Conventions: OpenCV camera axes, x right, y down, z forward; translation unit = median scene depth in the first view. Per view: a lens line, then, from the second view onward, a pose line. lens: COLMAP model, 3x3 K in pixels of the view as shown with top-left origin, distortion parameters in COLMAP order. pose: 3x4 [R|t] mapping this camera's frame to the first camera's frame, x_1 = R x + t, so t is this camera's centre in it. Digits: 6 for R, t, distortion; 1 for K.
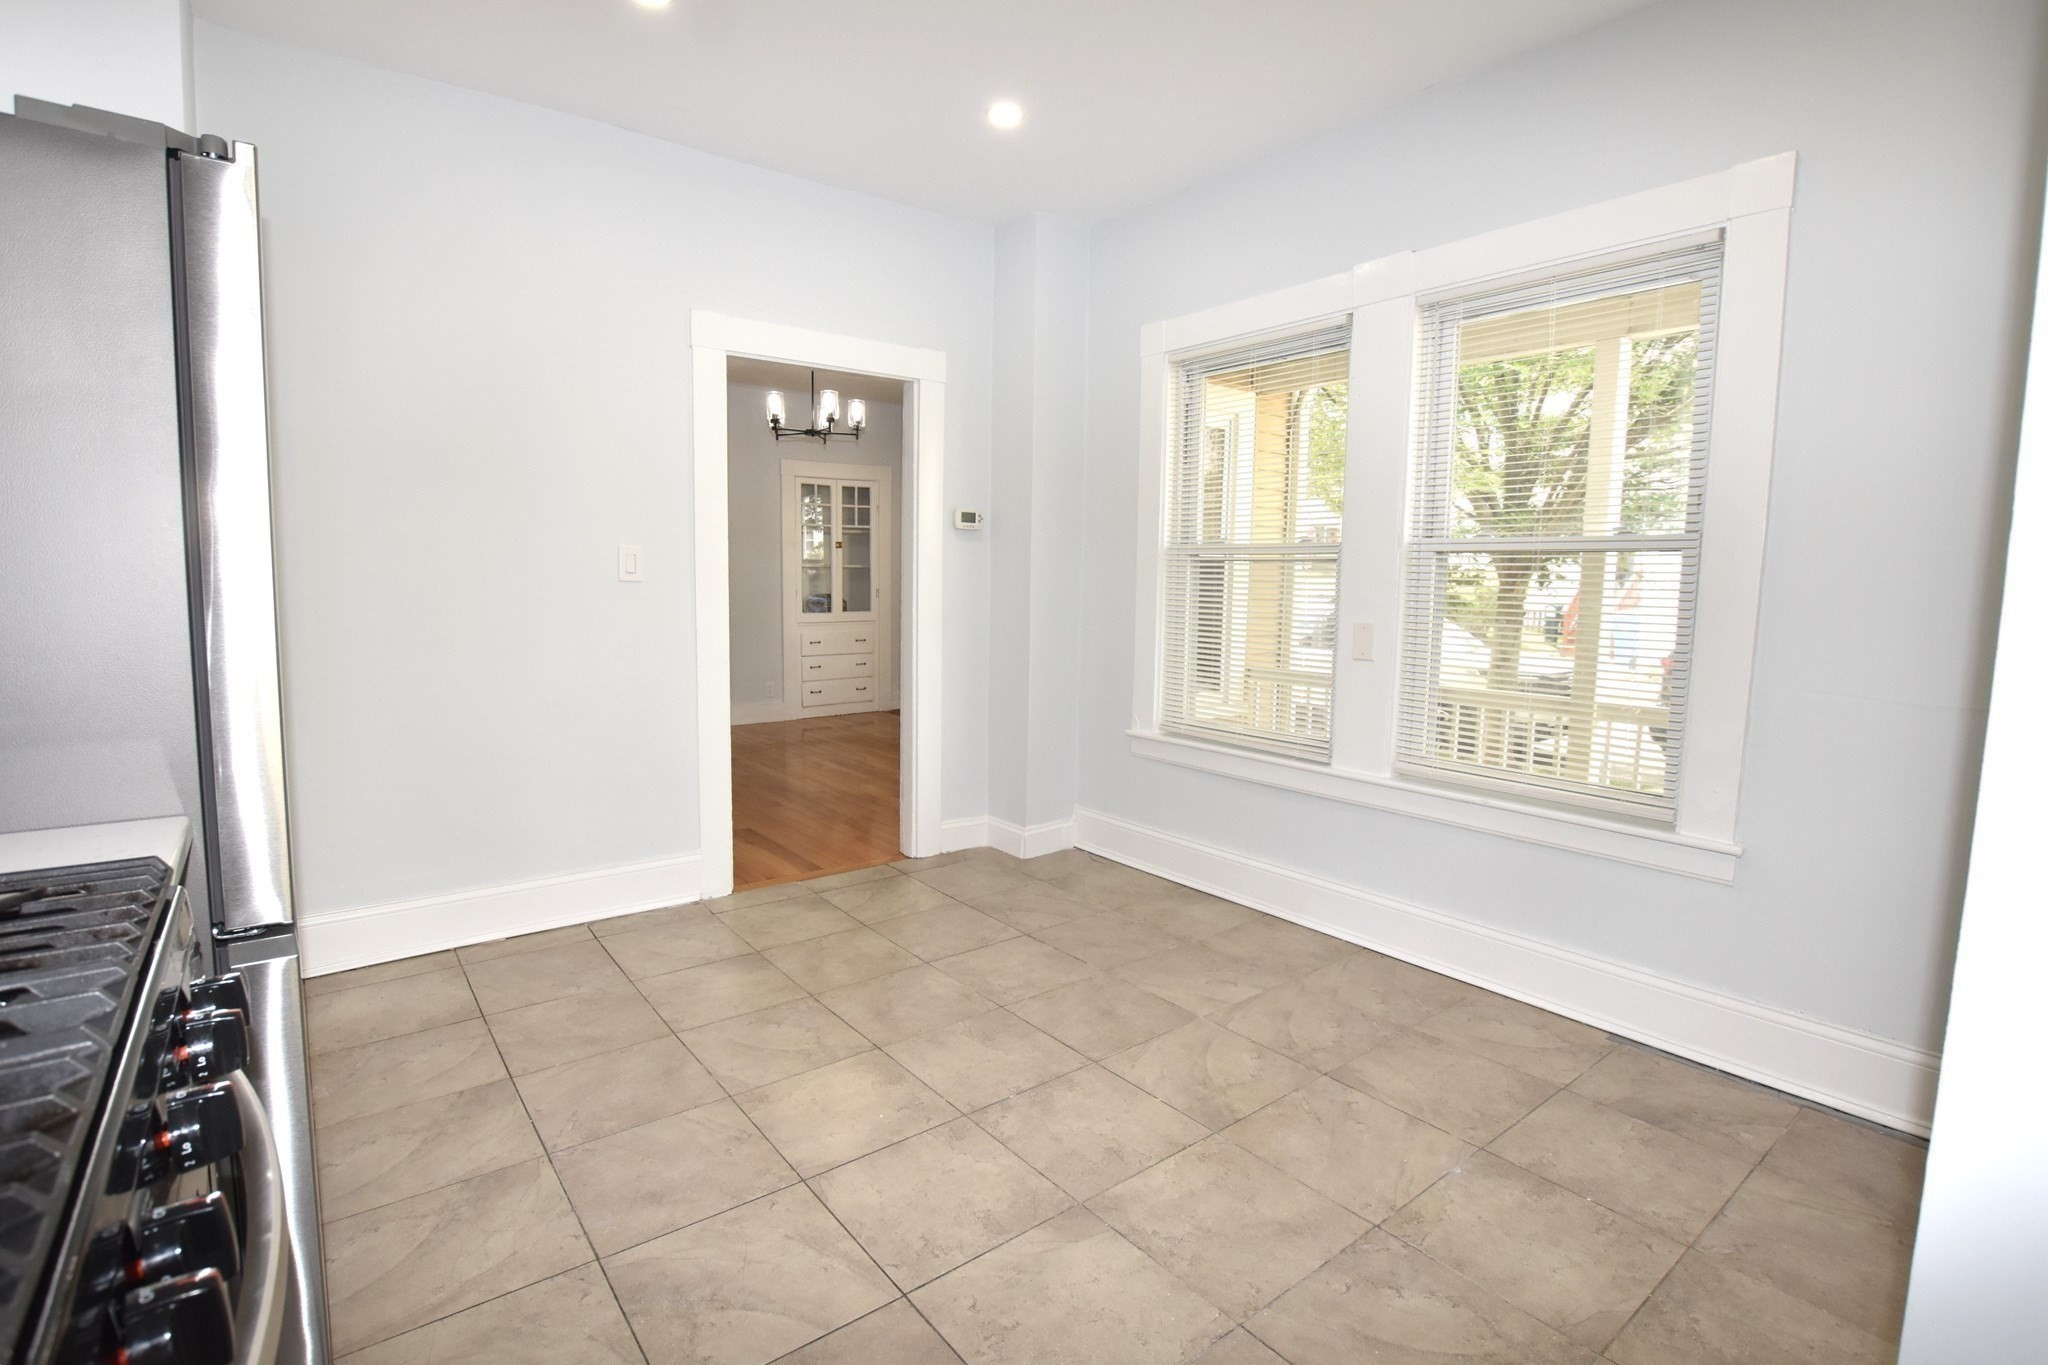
lens RADIAL K [[975.9, 0, 1031.2], [0, 975.9, 673.3], [0, 0, 1]] dist [-0.021544, 0.000334]
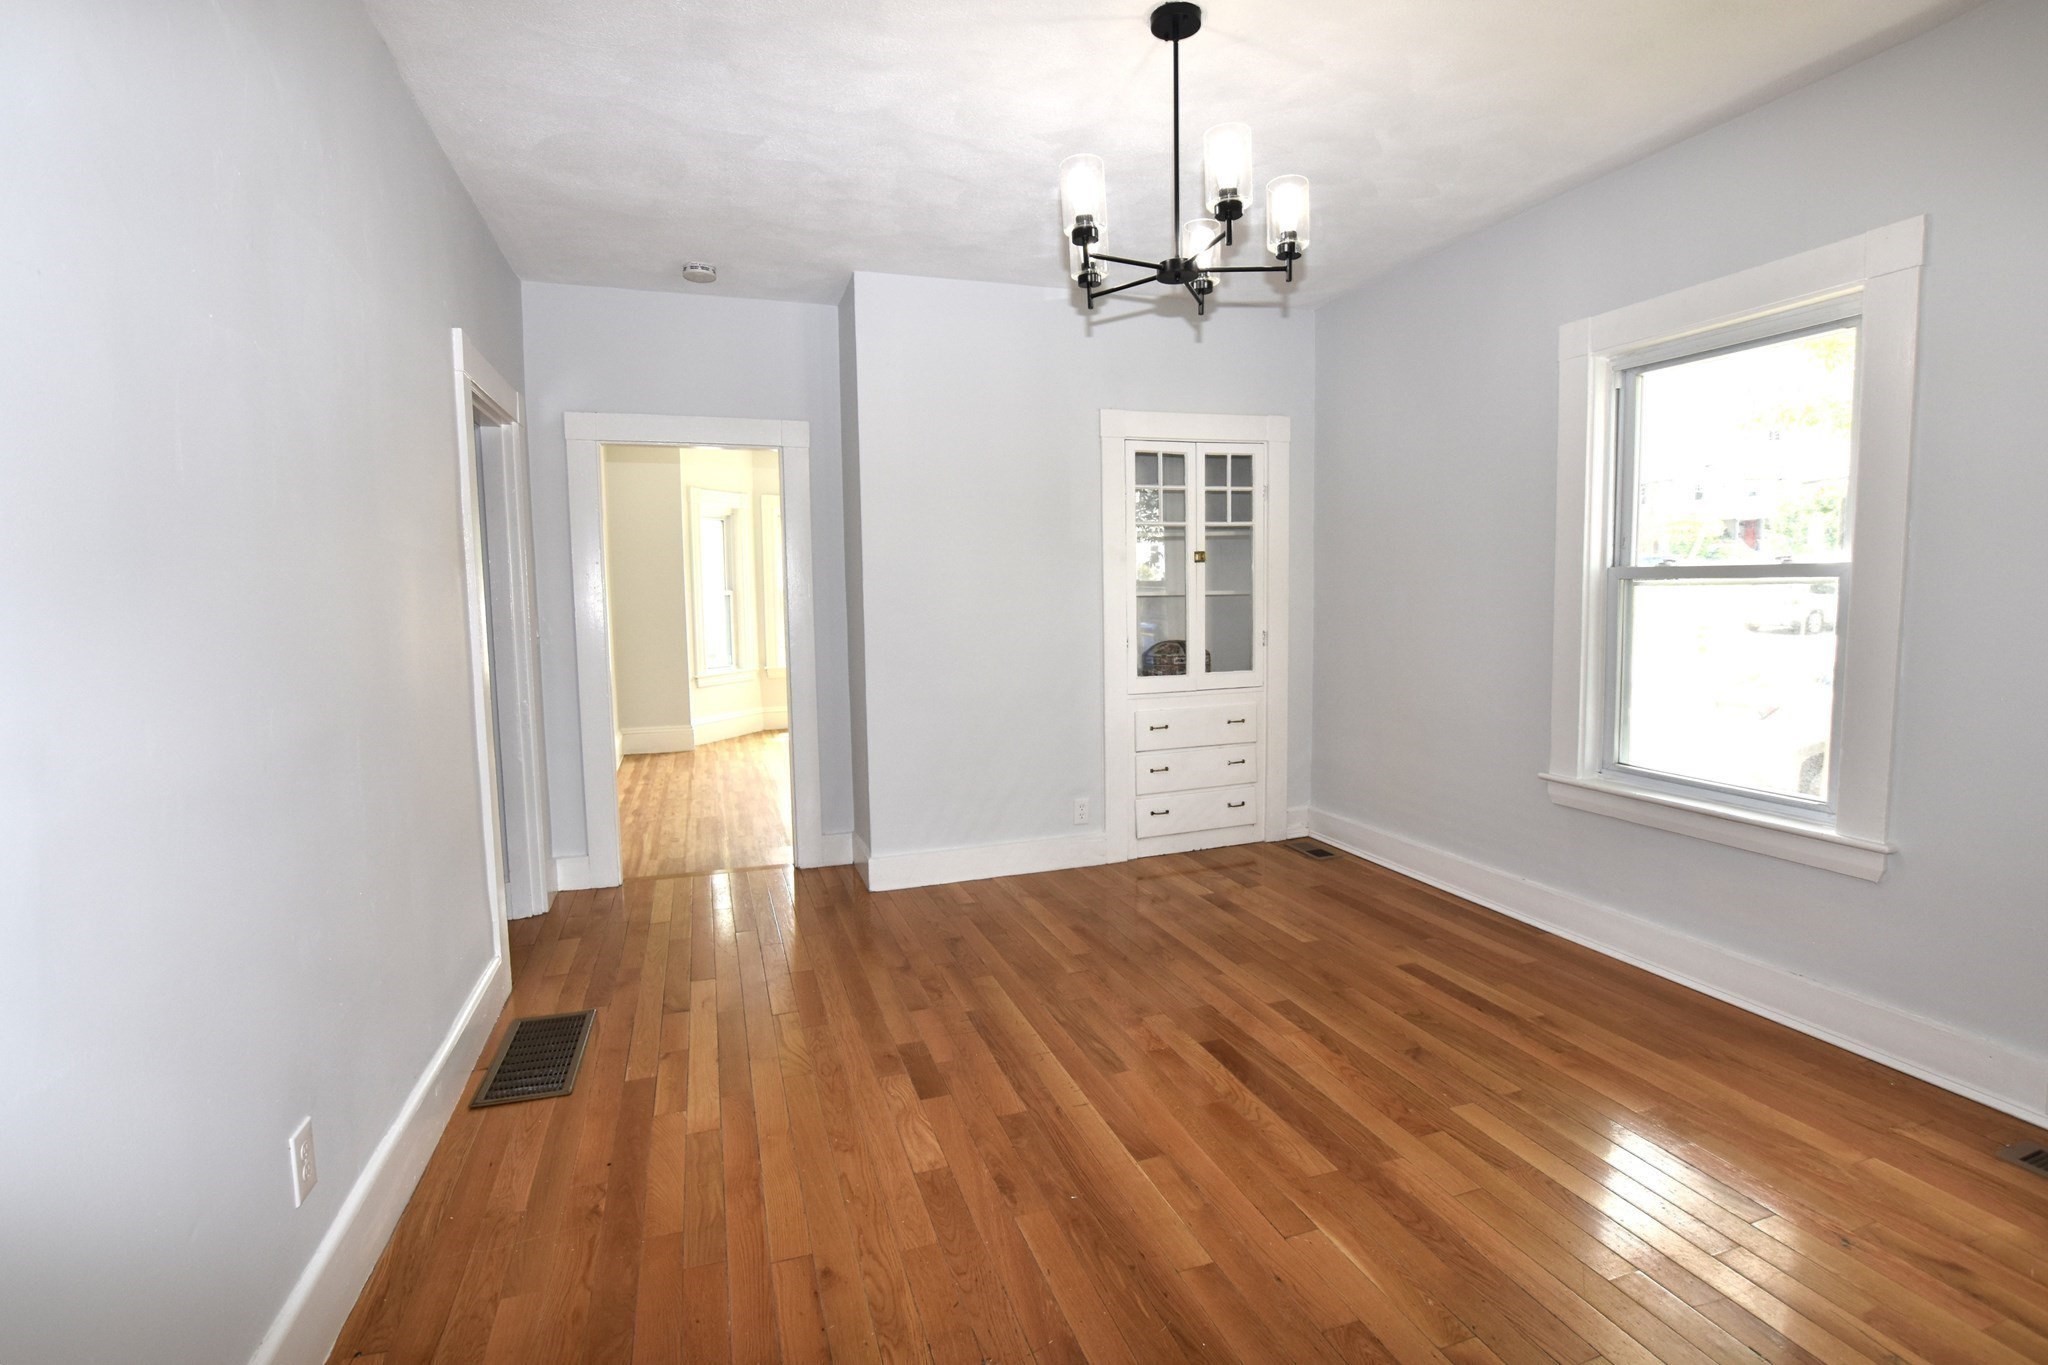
lens RADIAL K [[975.9, 0, 1031.2], [0, 975.9, 673.3], [0, 0, 1]] dist [-0.021544, 0.000334]
pose [[0.947768, -0.000965, -0.318959, -0.107389], [-0.004097, 0.999876, -0.015201, -0.053577], [0.318934, 0.015714, 0.947647, 0.422584]]
